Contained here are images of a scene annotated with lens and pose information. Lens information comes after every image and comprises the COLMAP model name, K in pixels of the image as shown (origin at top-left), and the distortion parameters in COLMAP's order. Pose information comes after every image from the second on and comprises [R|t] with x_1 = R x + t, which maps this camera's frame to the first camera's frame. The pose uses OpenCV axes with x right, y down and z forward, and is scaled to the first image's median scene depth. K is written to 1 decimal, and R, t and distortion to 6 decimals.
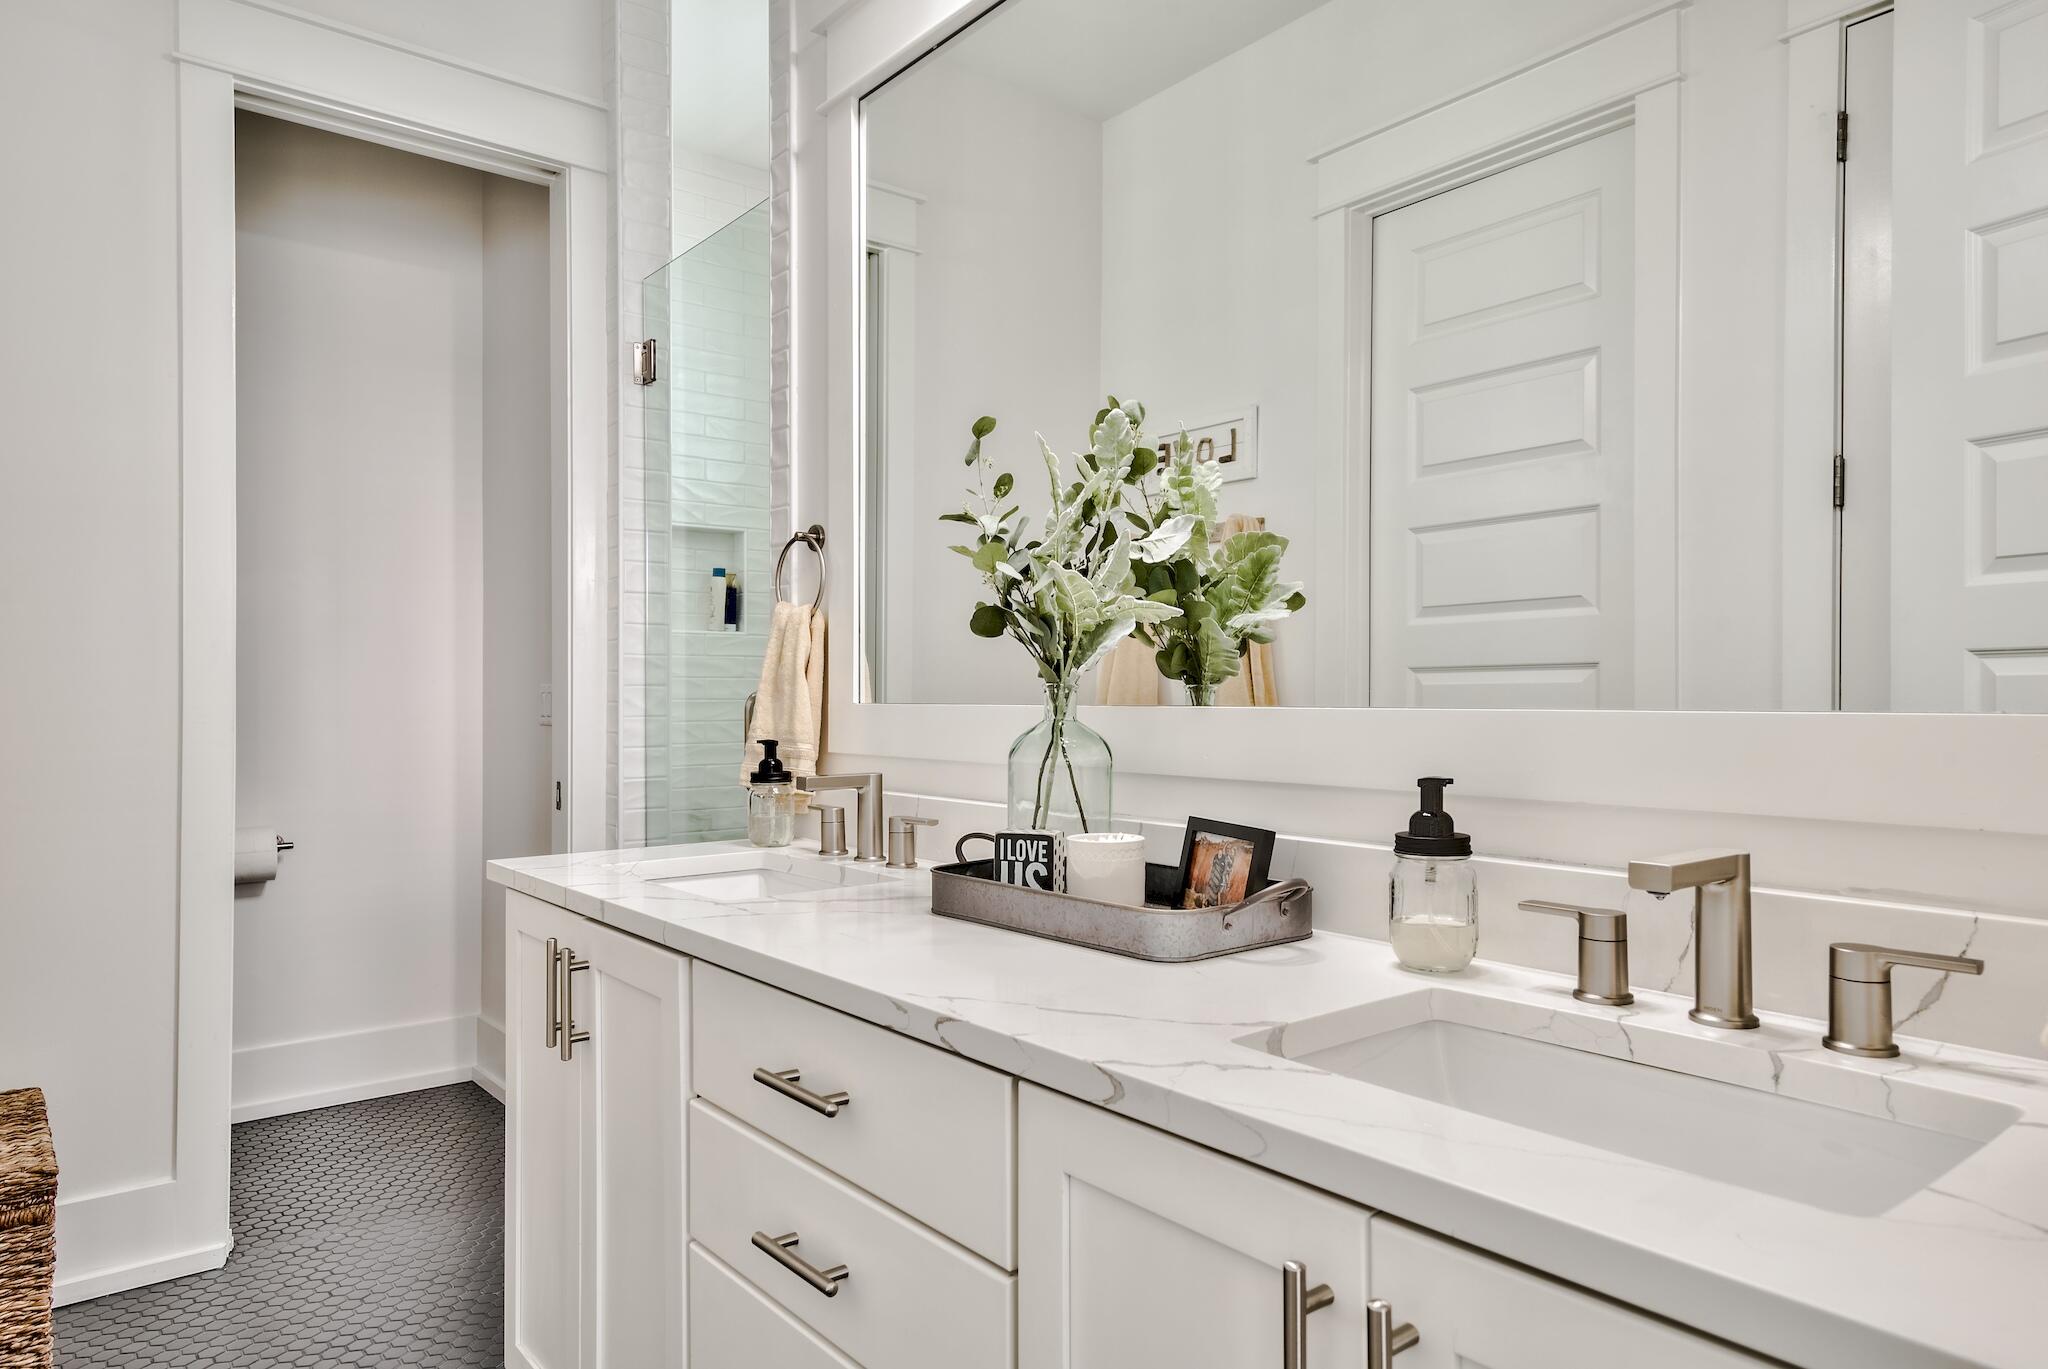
lens RADIAL K [[1327.3, 0, 1024.0], [0, 1327.3, 684.5], [0, 0, 1]] dist [0.003296, 0.000447]
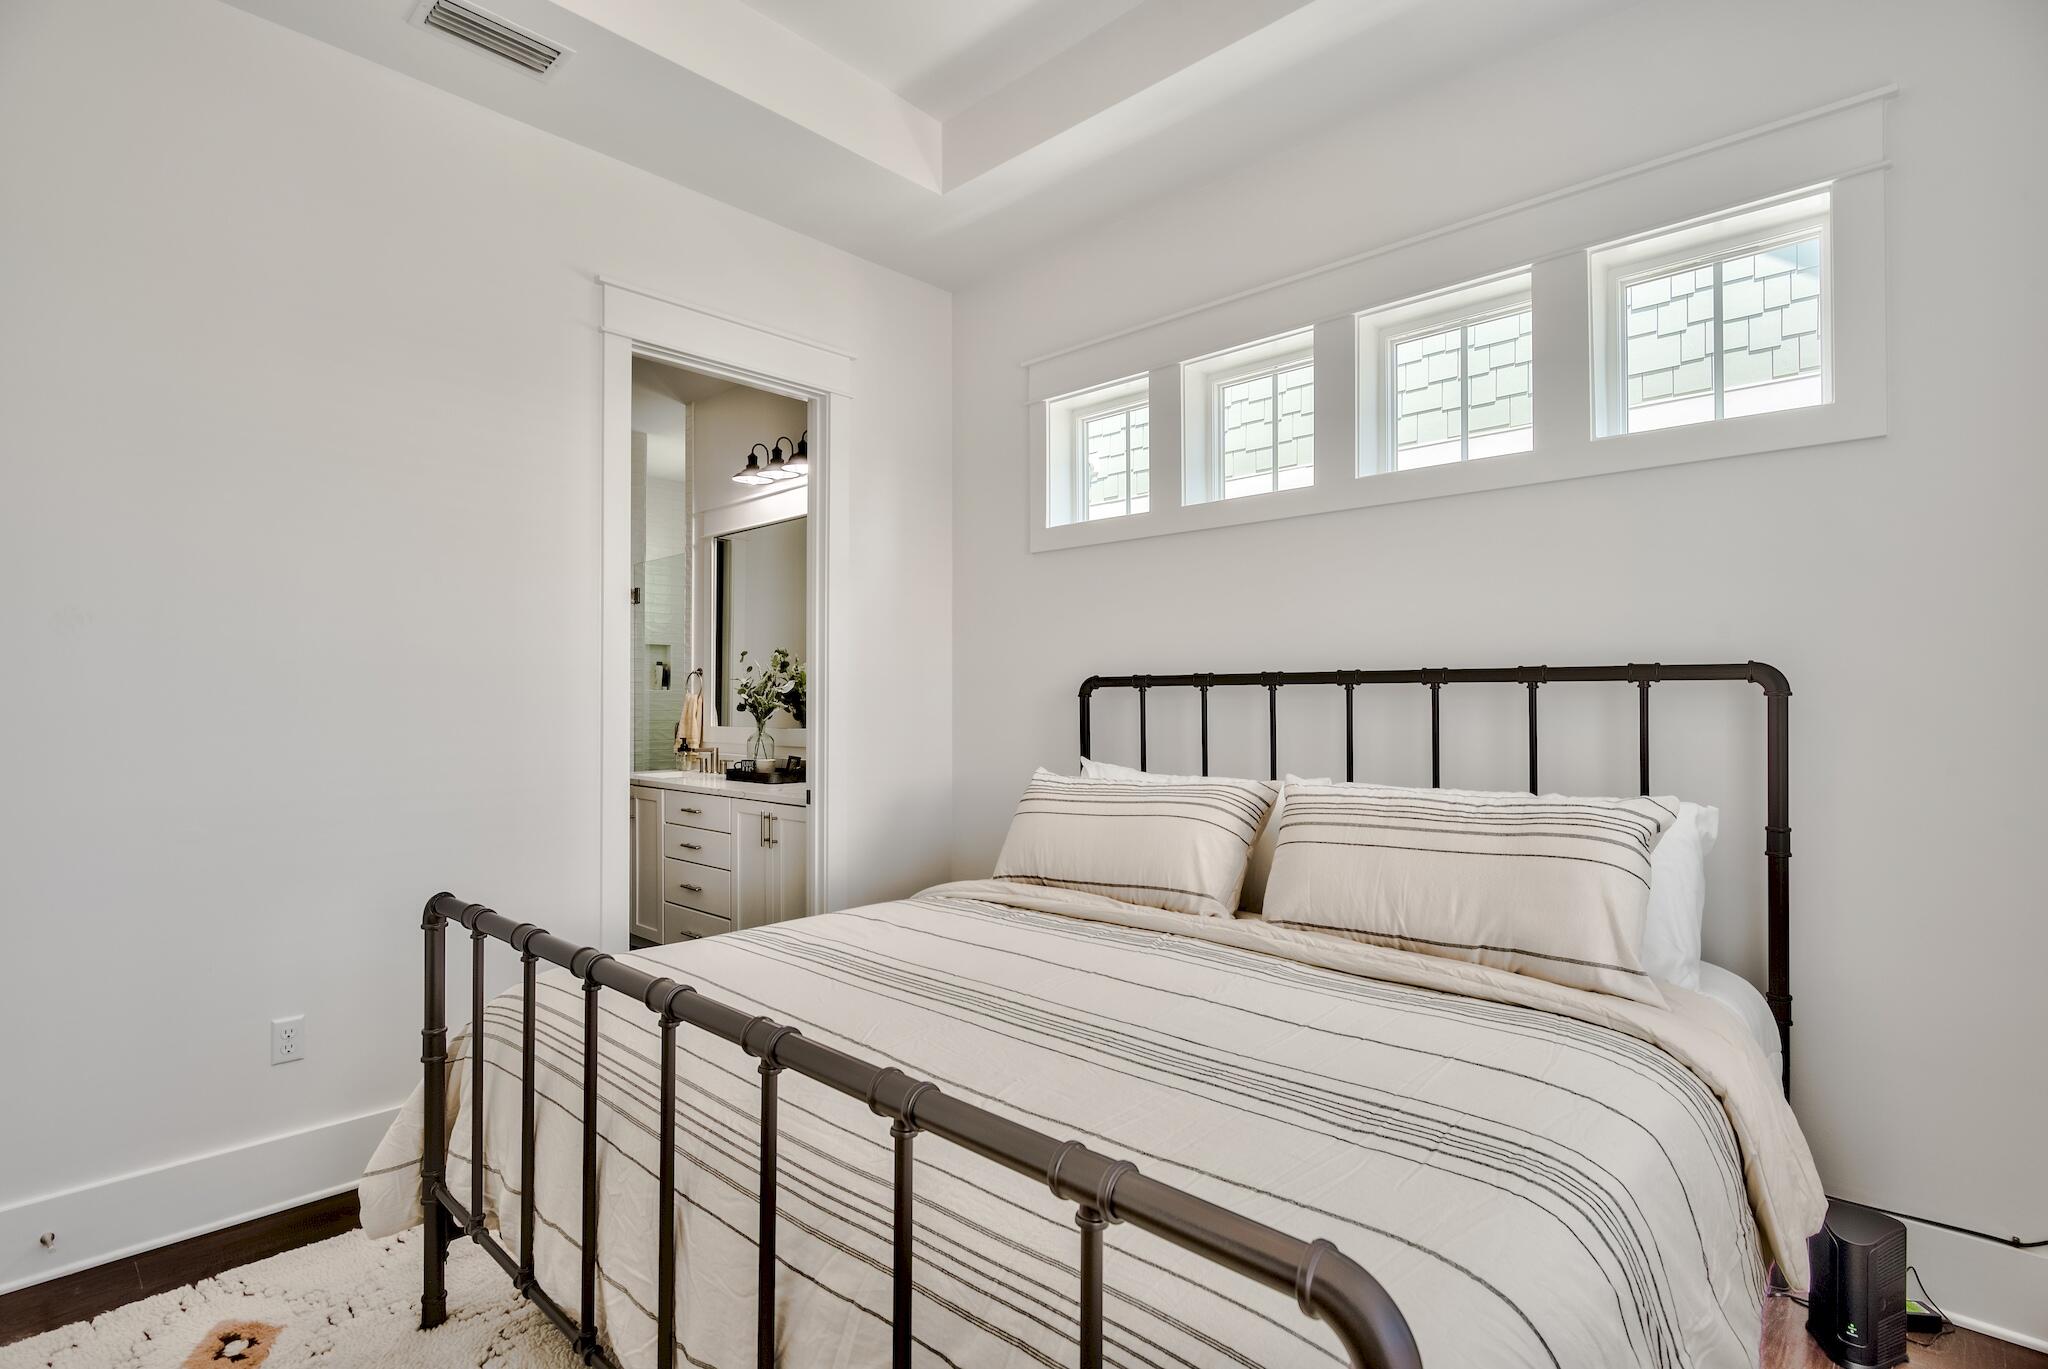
lens RADIAL K [[1039.3, 0, 1022.1], [0, 1039.3, 694.4], [0, 0, 1]] dist [-0.001401, -0.000108]
pose [[0.991633, 0.004661, 0.129002, 0.300098], [-0.003787, 0.999968, -0.007025, -0.050069], [-0.129031, 0.006477, 0.991619, -1.628793]]
